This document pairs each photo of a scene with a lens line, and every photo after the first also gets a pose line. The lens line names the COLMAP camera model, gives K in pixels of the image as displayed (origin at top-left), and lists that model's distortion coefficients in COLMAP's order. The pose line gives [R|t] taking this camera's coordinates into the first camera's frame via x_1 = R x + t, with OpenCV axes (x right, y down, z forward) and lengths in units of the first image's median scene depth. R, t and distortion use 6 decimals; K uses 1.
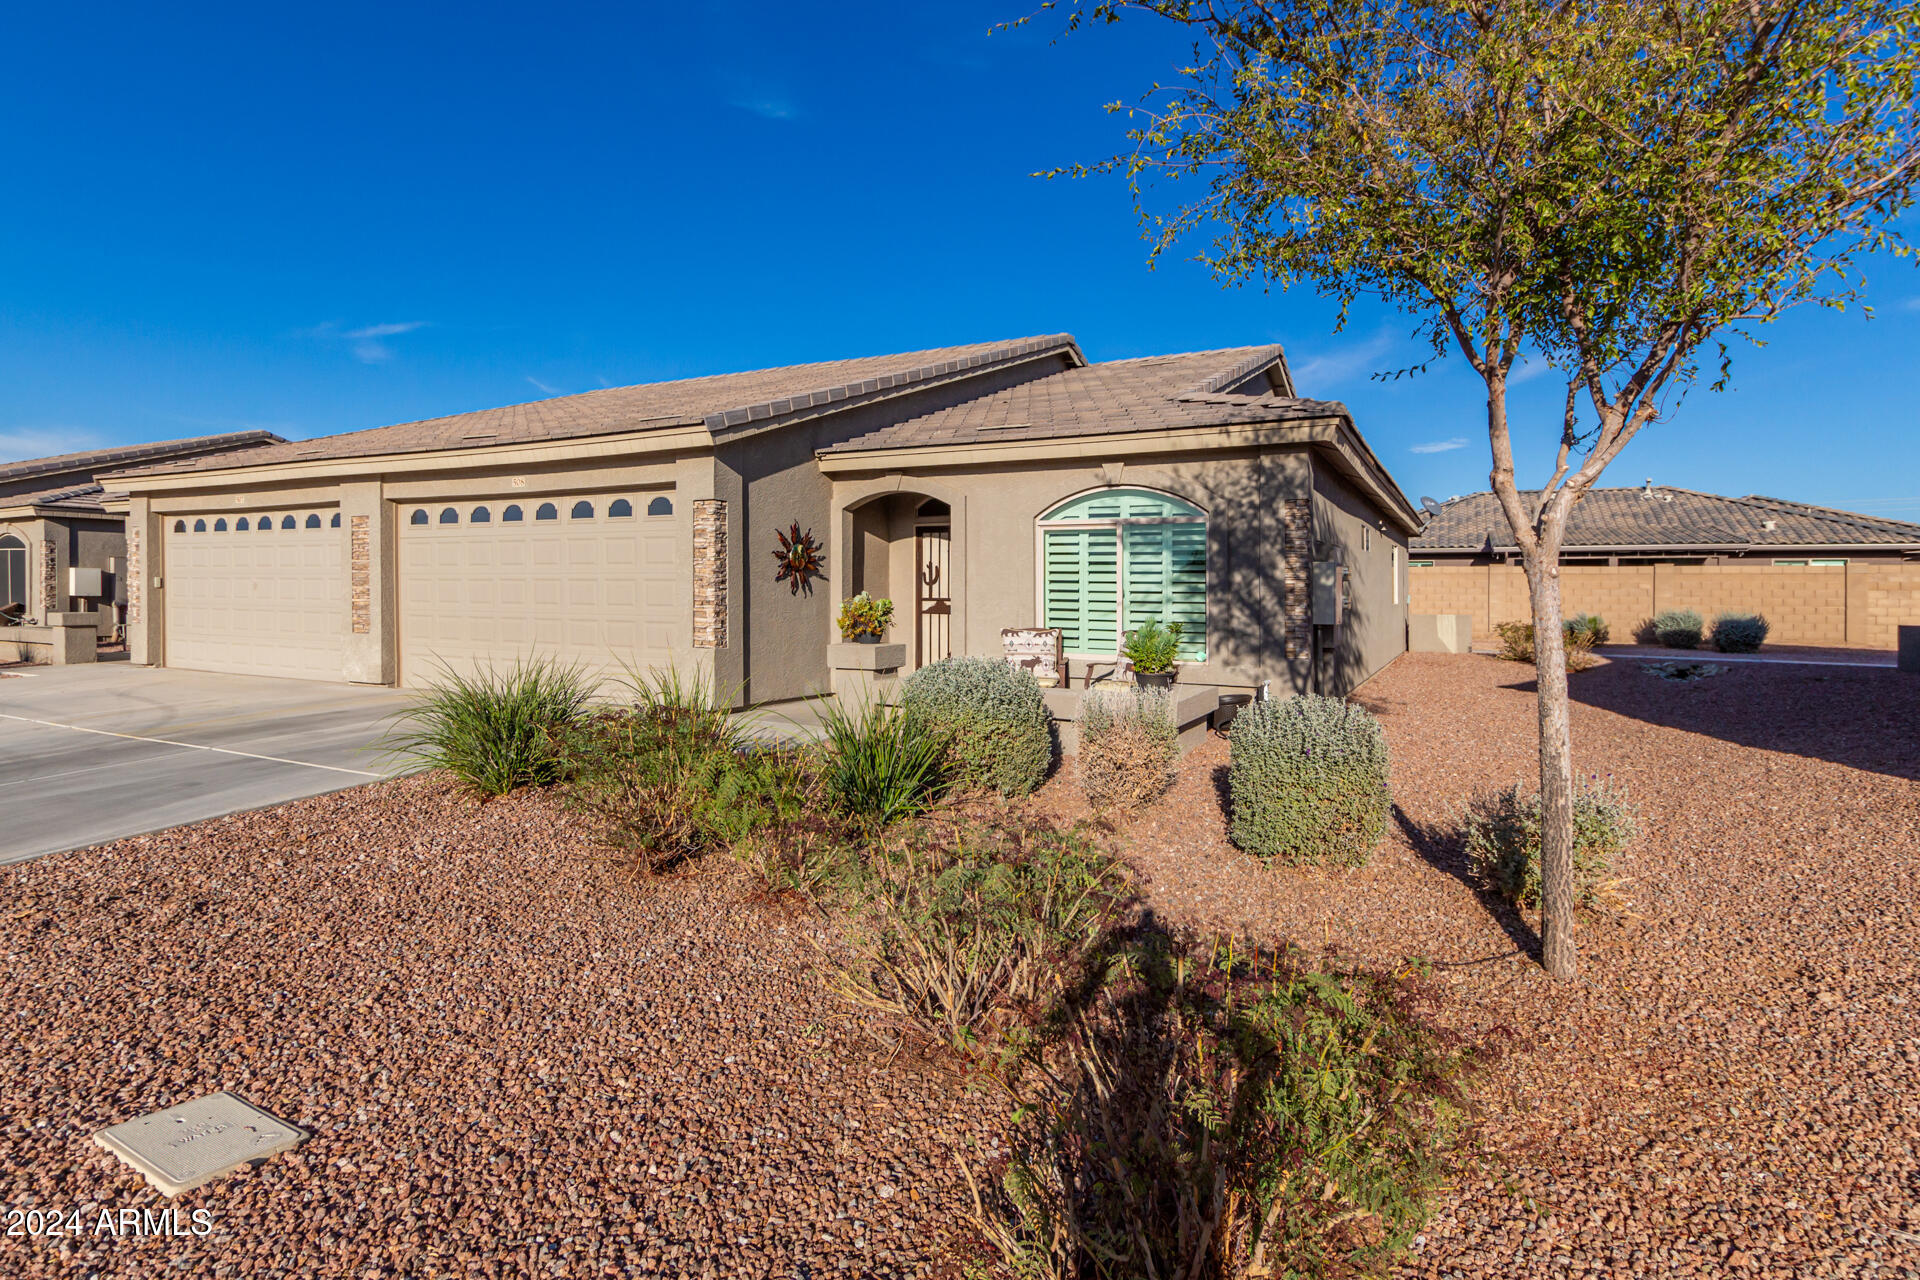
lens RADIAL K [[905.4, 0, 969.3], [0, 905.4, 636.8], [0, 0, 1]] dist [0.001623, 0.000052]
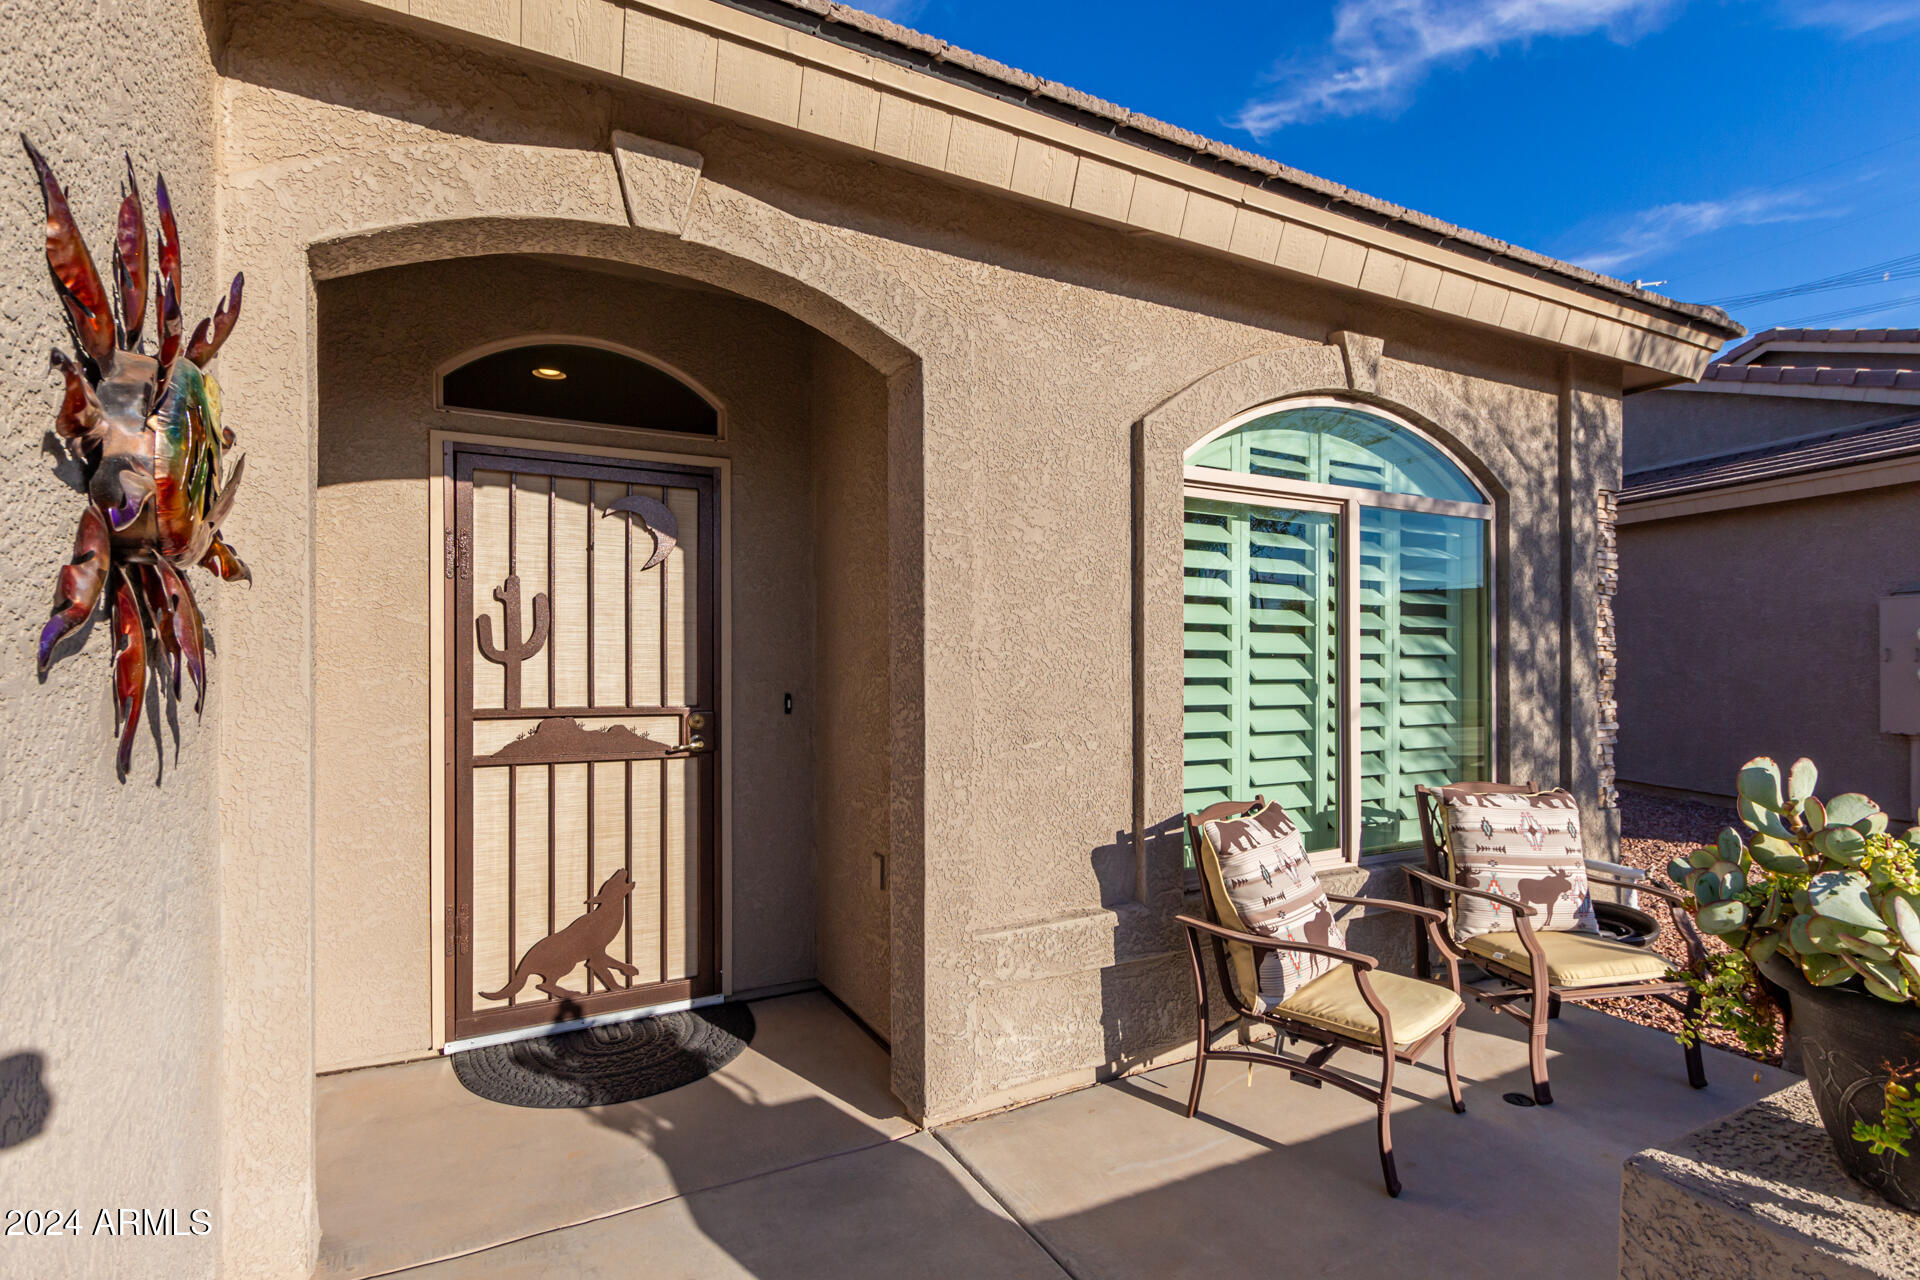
lens RADIAL K [[929.8, 0, 960.0], [0, 929.8, 640.0], [0, 0, 1]] dist [0.008943, -0.000579]
pose [[0.554114, 0.005694, 0.832421, -0.267460], [0.039786, 0.998653, -0.033315, -0.064597], [-0.831489, 0.051579, 0.553141, 0.959764]]
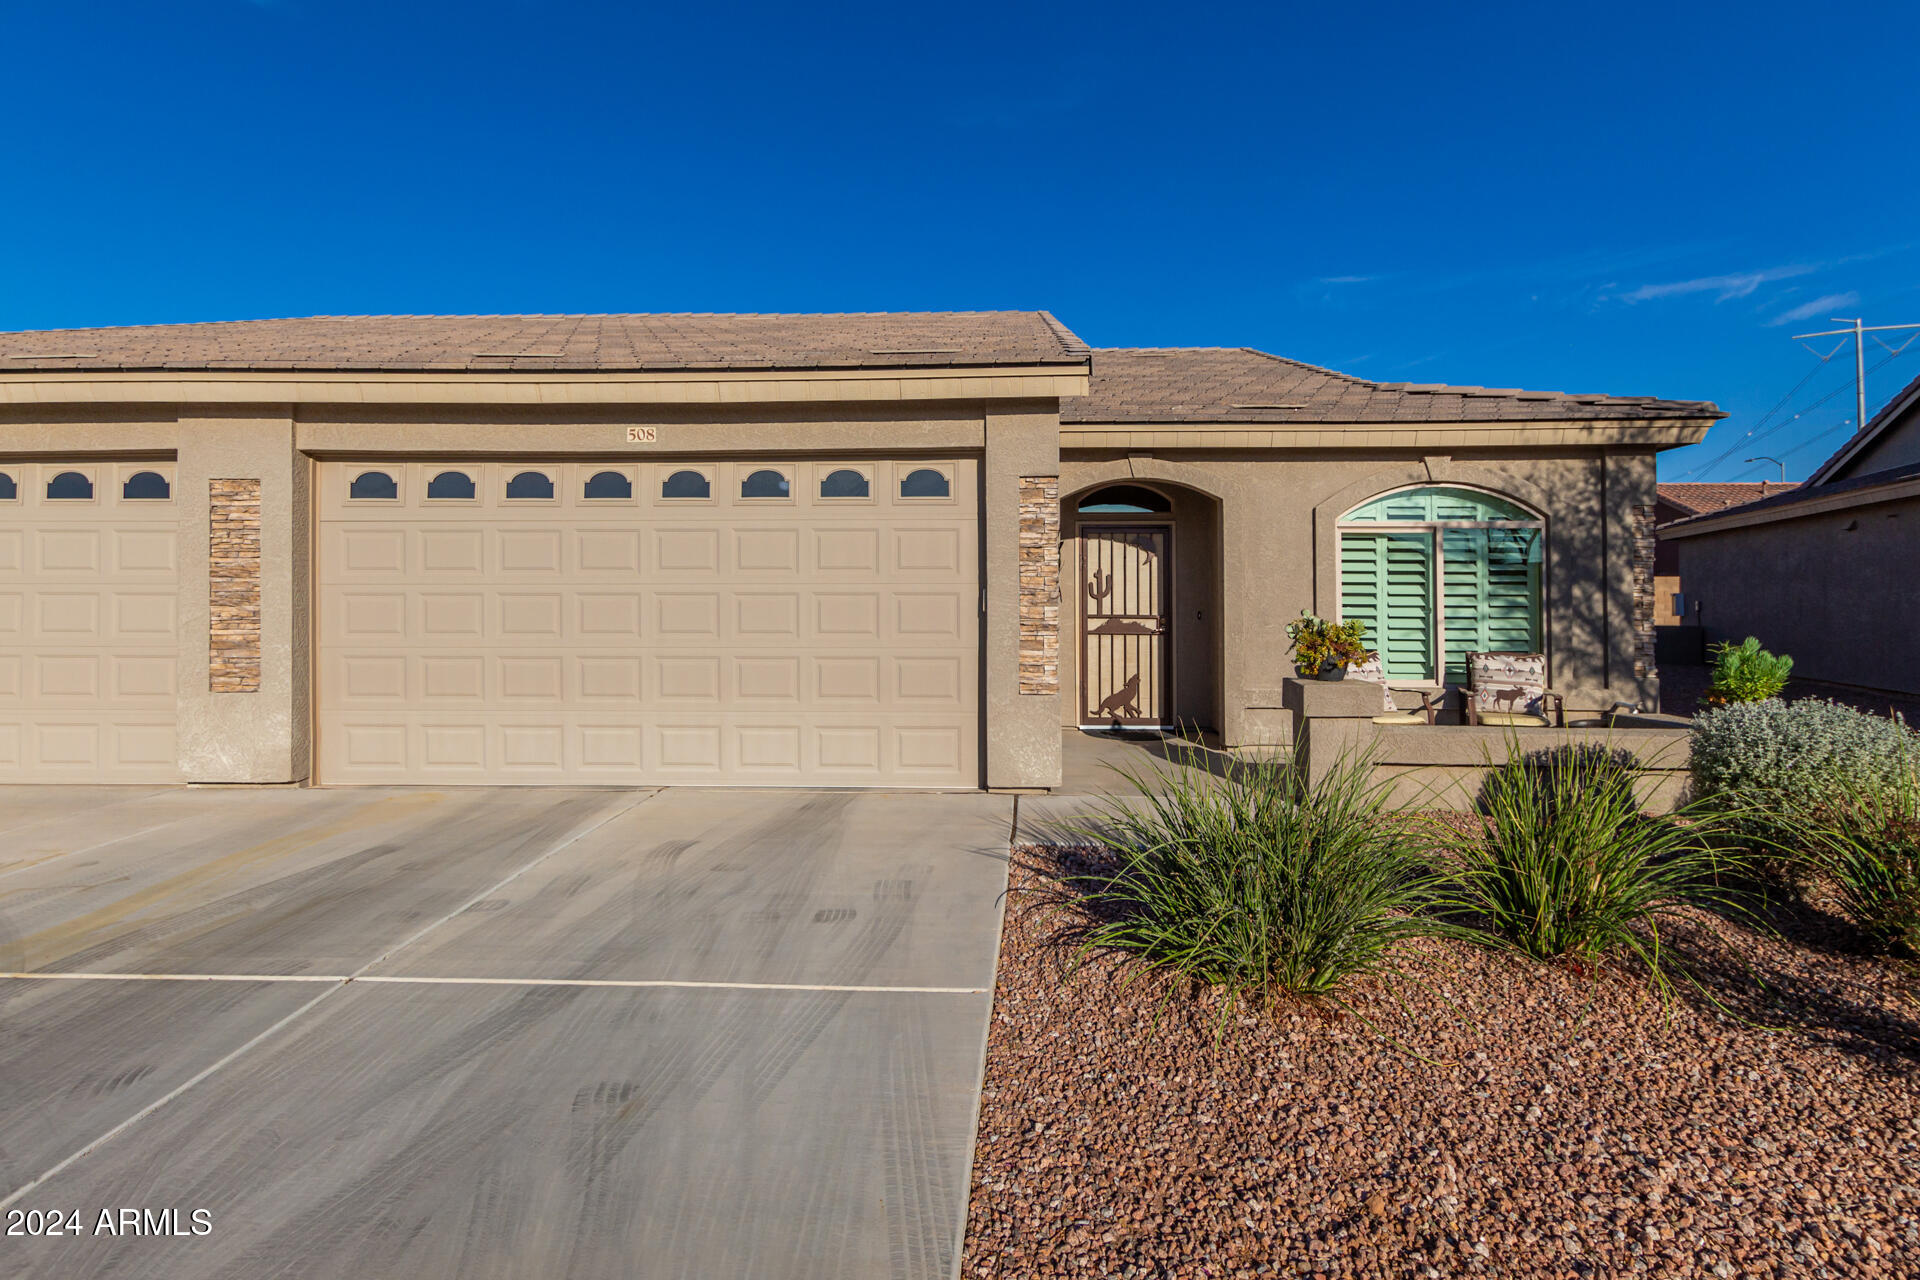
lens RADIAL K [[929.8, 0, 960.0], [0, 929.8, 640.0], [0, 0, 1]] dist [0.008943, -0.000579]
pose [[0.916133, -0.023382, 0.400192, -0.636148], [0.024385, 0.999699, 0.002585, -0.034153], [-0.400132, 0.007391, 0.916428, 0.394277]]
